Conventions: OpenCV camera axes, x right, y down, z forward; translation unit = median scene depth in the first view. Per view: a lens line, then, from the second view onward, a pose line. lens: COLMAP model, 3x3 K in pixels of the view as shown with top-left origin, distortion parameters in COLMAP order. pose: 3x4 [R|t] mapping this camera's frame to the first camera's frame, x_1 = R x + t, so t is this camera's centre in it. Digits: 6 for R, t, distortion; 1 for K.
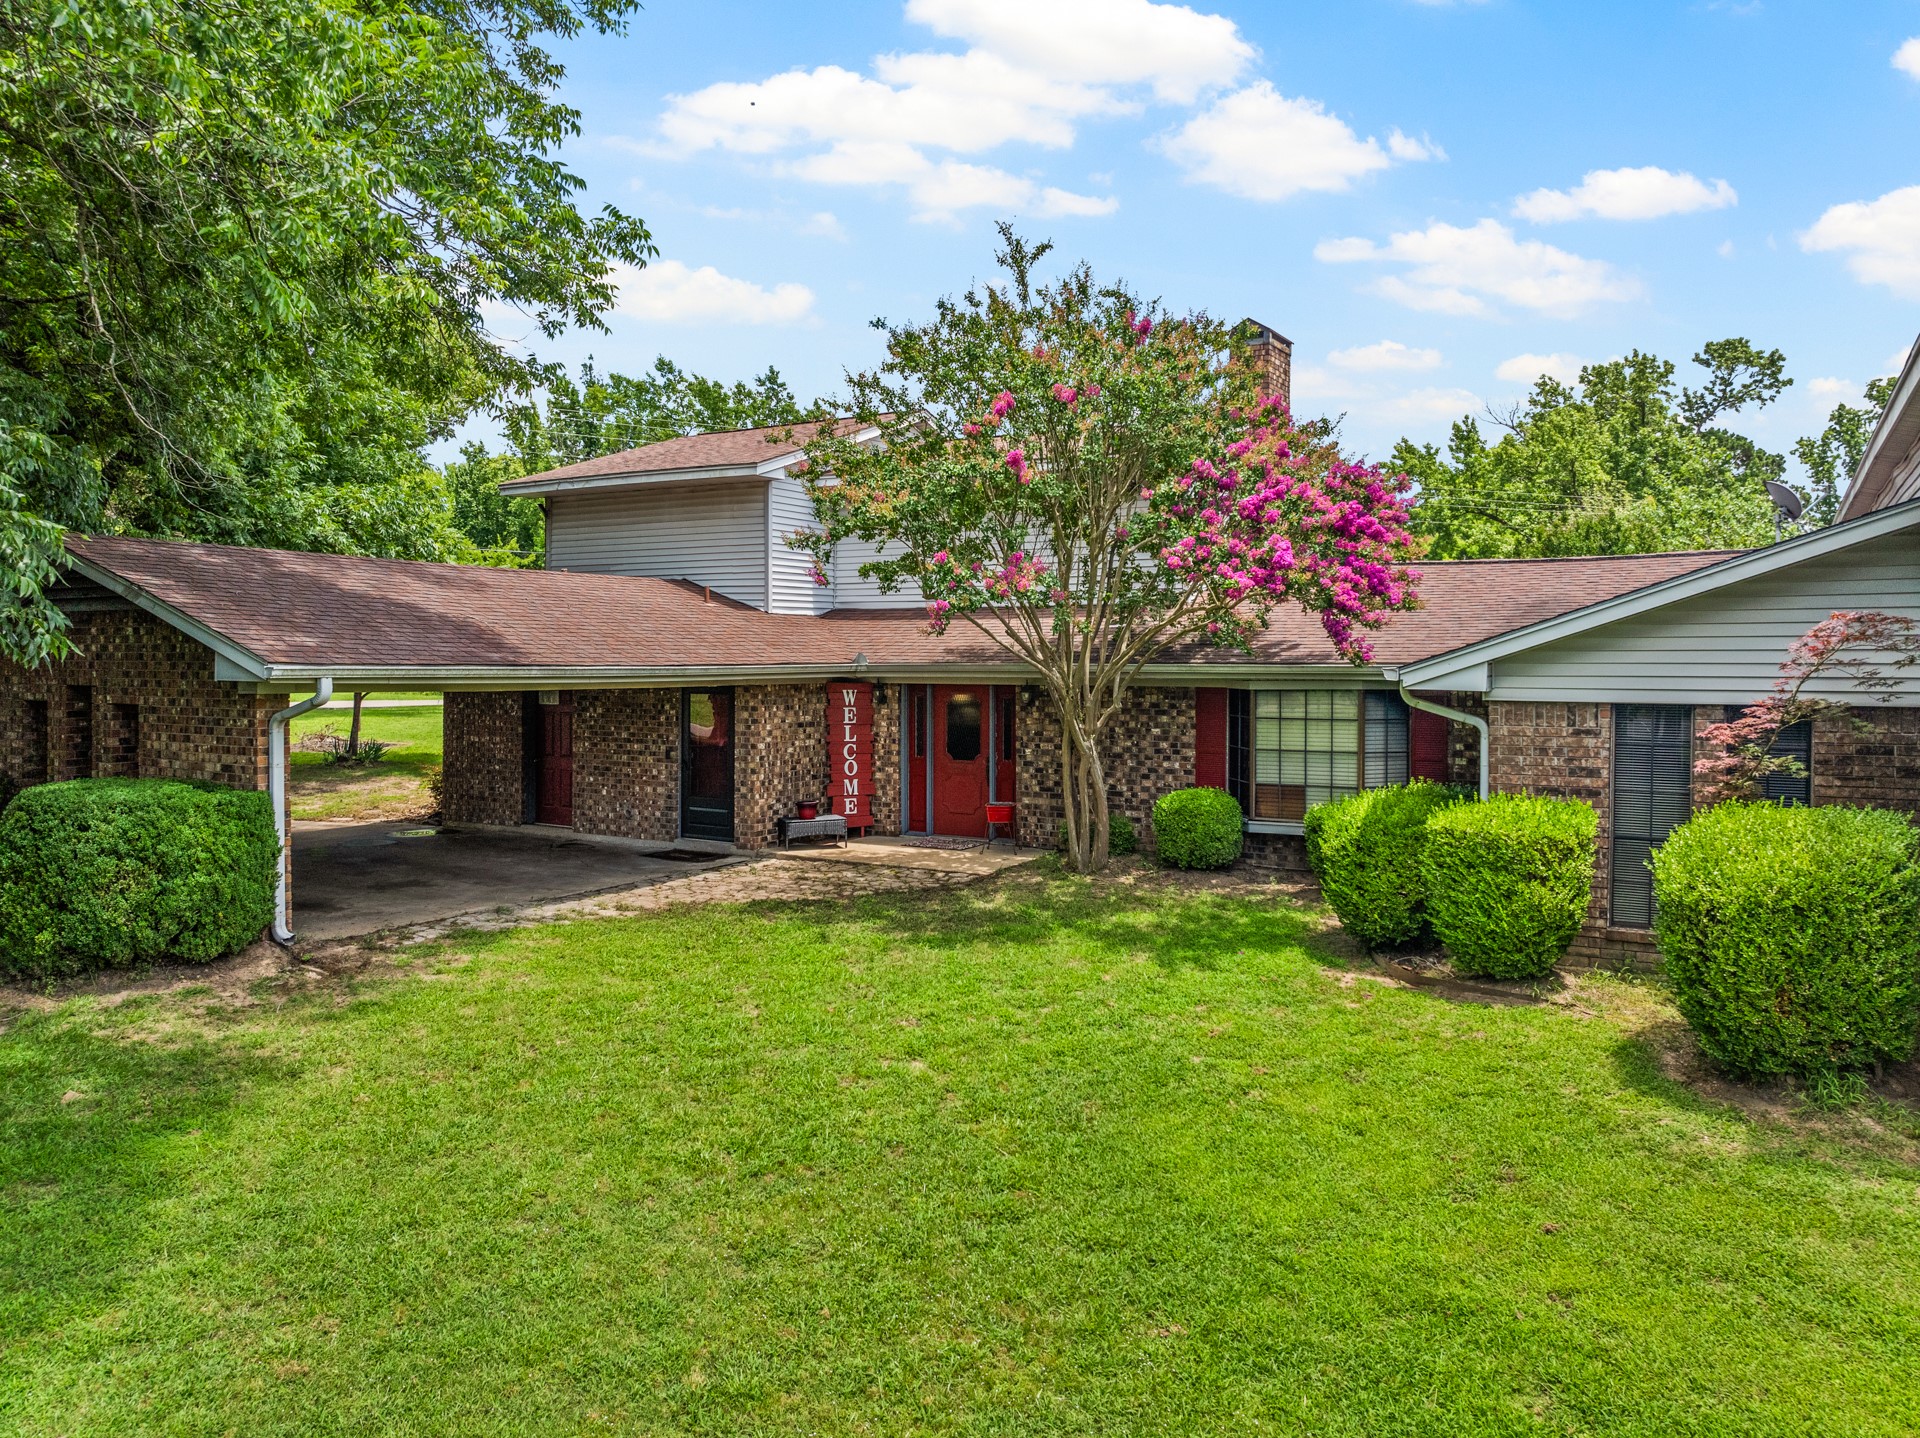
lens RADIAL K [[1369.2, 0, 960.9], [0, 1369.2, 660.7], [0, 0, 1]] dist [-0.036767, -0.000507]
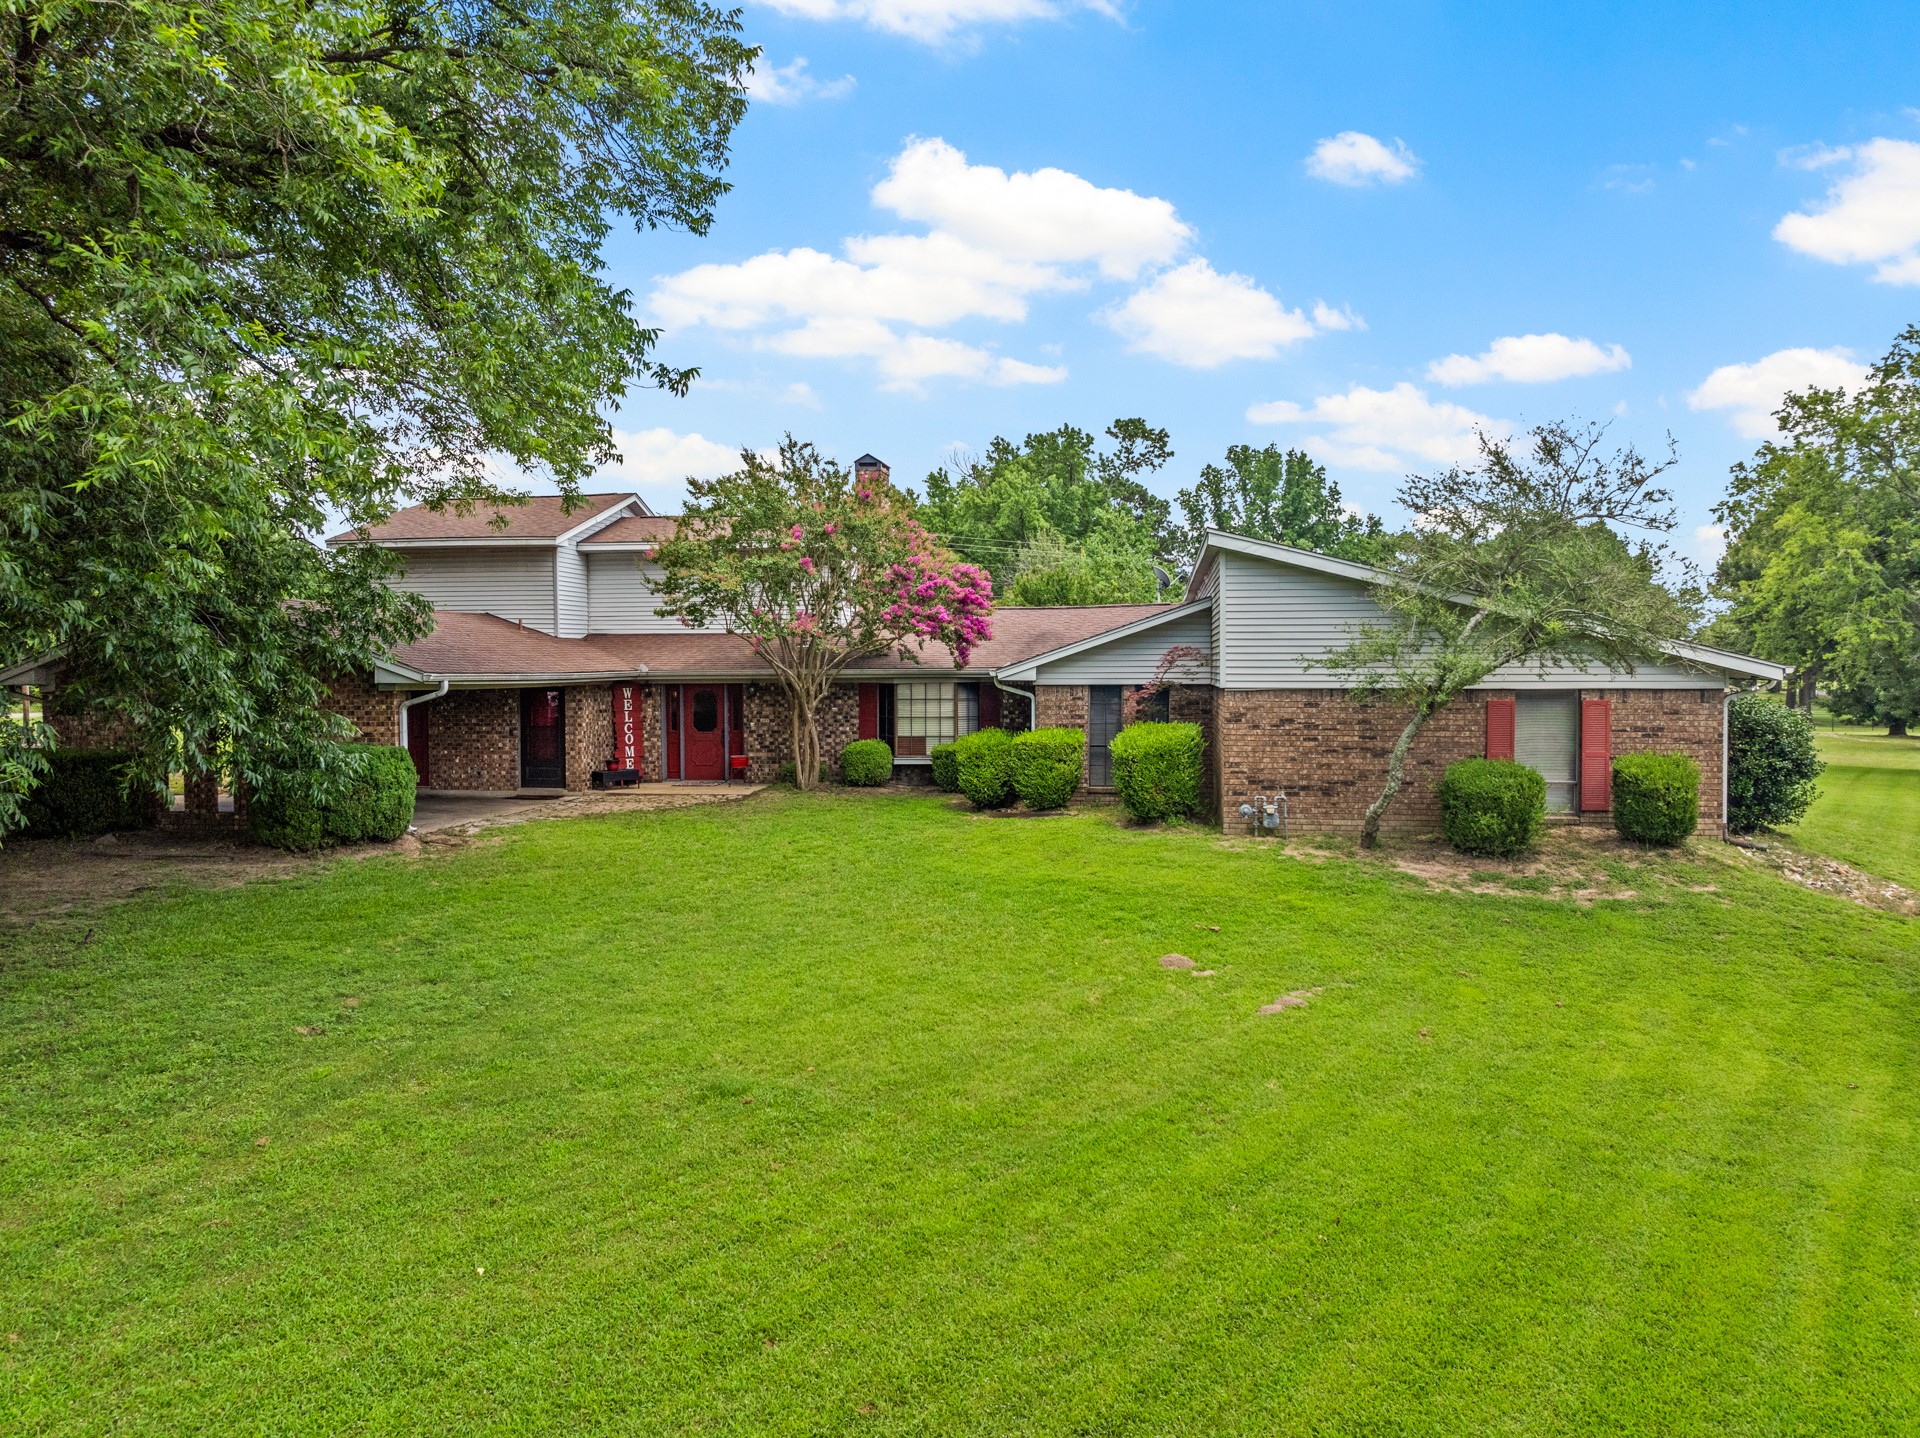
lens RADIAL K [[1365.2, 0, 960.0], [0, 1365.2, 719.0], [0, 0, 1]] dist [-0.002906, -0.001317]
pose [[0.923454, -0.022210, 0.383066, -0.332971], [0.007938, 0.999216, 0.038798, -0.000554], [-0.383627, -0.032788, 0.922906, -0.570366]]
